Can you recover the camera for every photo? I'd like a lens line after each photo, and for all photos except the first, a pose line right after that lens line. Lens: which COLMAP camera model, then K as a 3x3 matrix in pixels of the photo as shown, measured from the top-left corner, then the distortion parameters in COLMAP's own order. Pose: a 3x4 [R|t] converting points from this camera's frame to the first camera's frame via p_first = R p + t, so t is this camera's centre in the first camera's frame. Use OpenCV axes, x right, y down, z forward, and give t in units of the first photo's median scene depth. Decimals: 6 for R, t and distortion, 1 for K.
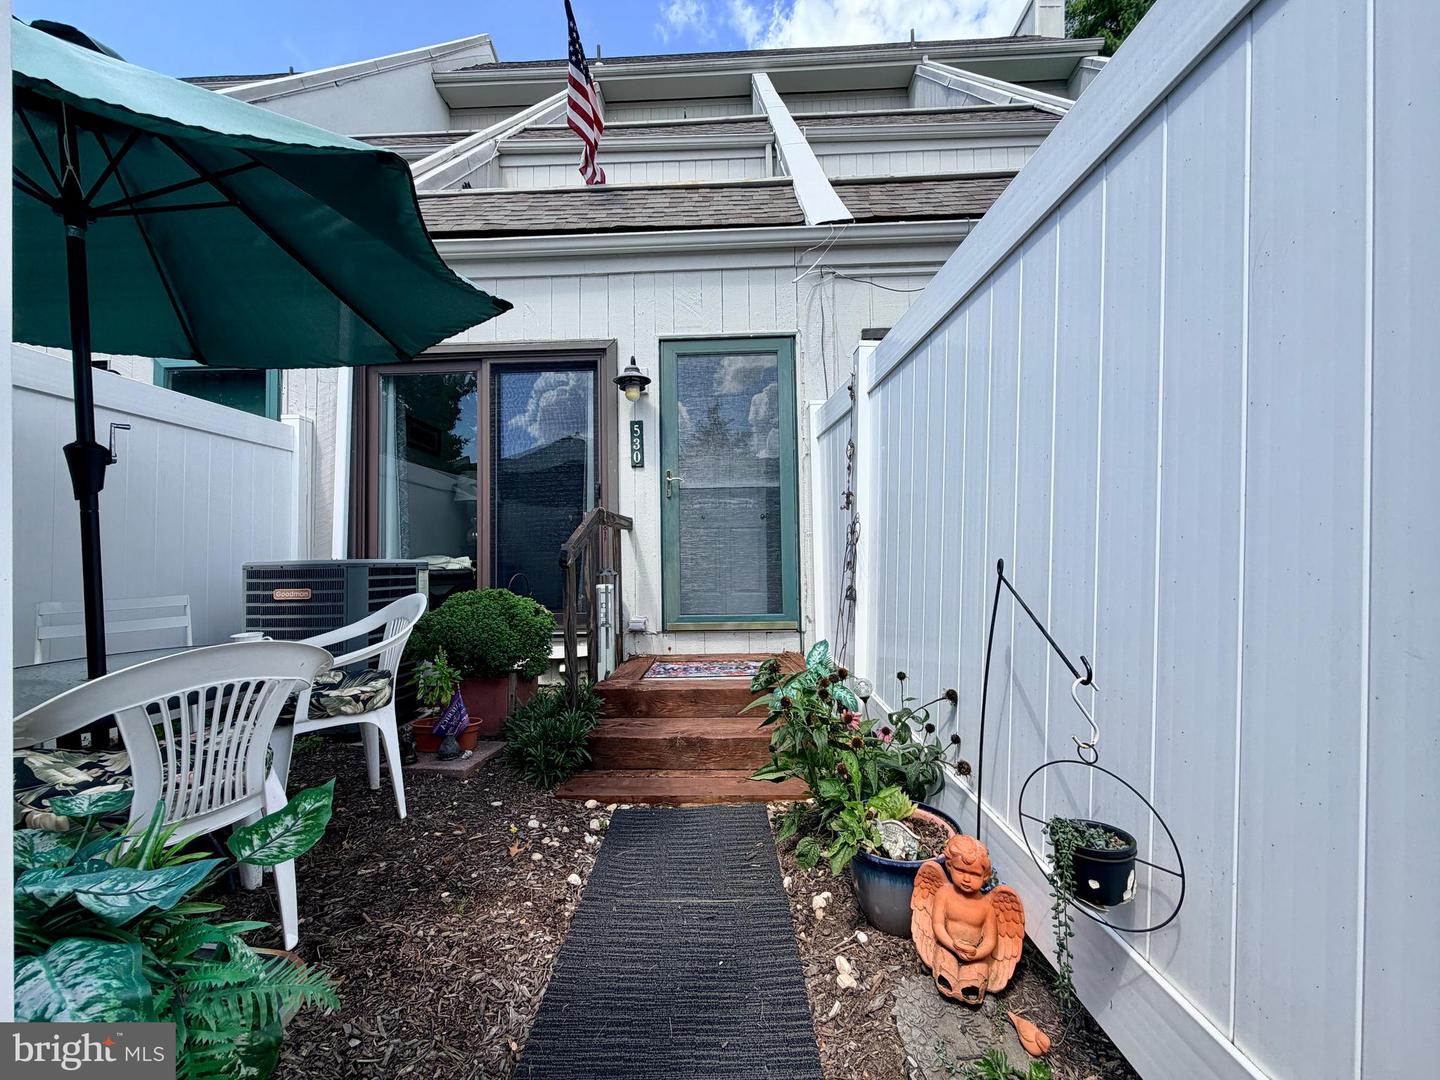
lens RADIAL K [[572.6, 0, 717.4], [0, 572.6, 536.2], [0, 0, 1]] dist [-0.002147, 0.000705]
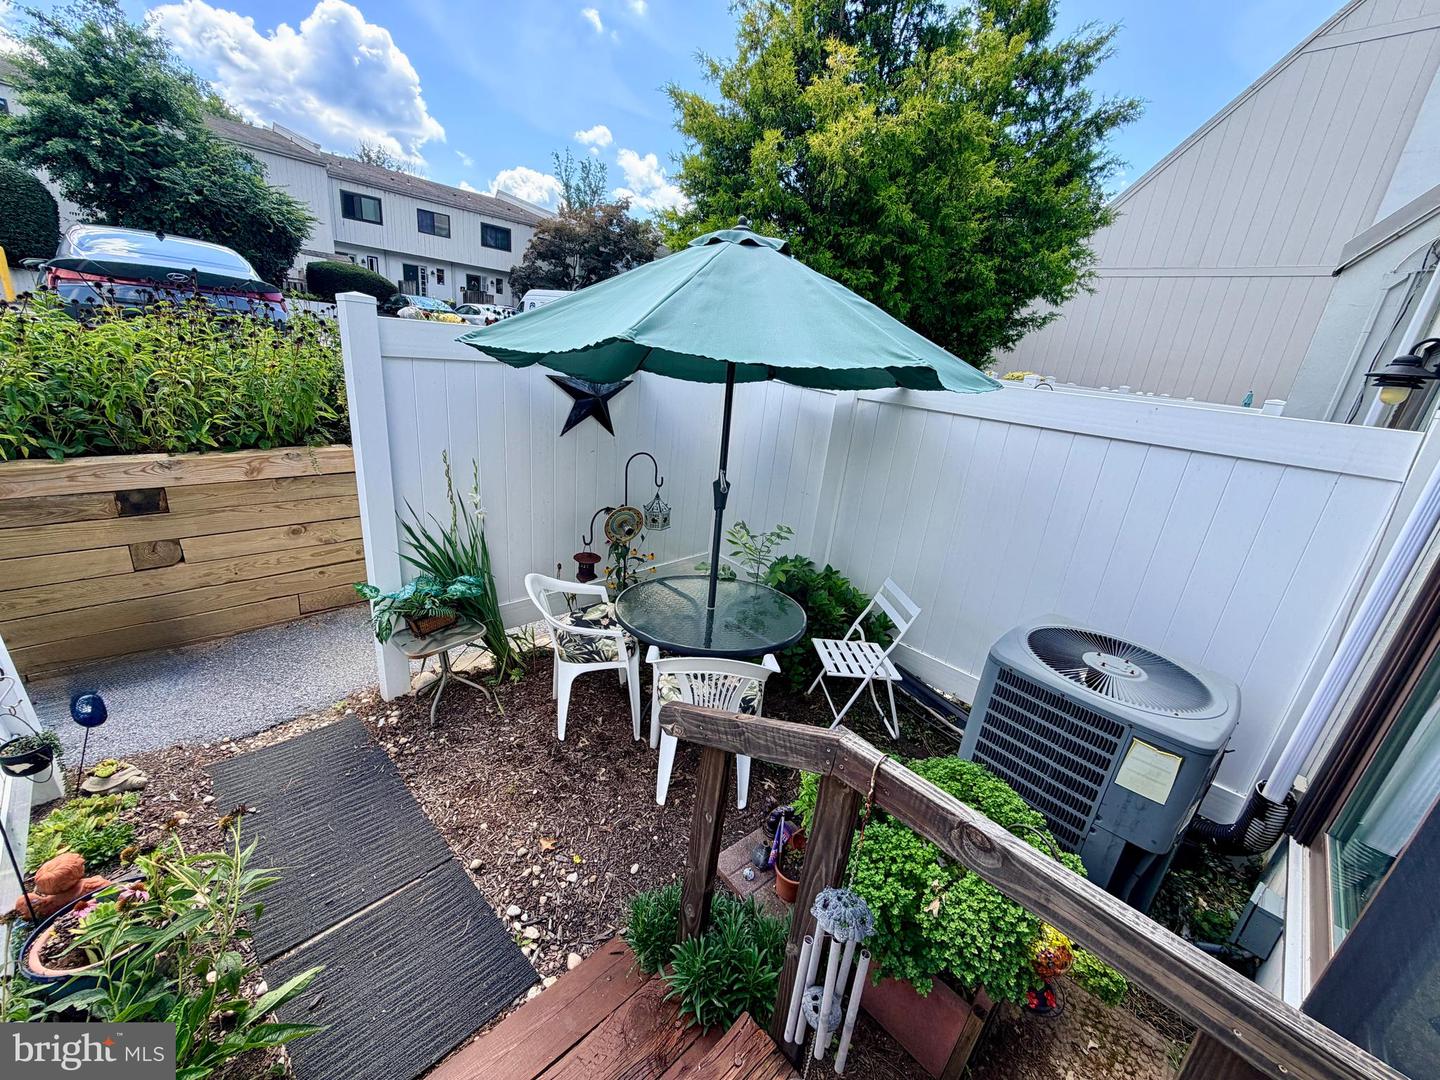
lens RADIAL K [[572.6, 0, 717.7], [0, 572.6, 539.7], [0, 0, 1]] dist [-0.002147, 0.000705]
pose [[-0.690305, 0.178441, -0.701169, 0.061216], [-0.064678, 0.950010, 0.305445, -0.219186], [0.720621, 0.256201, -0.644256, 0.909225]]
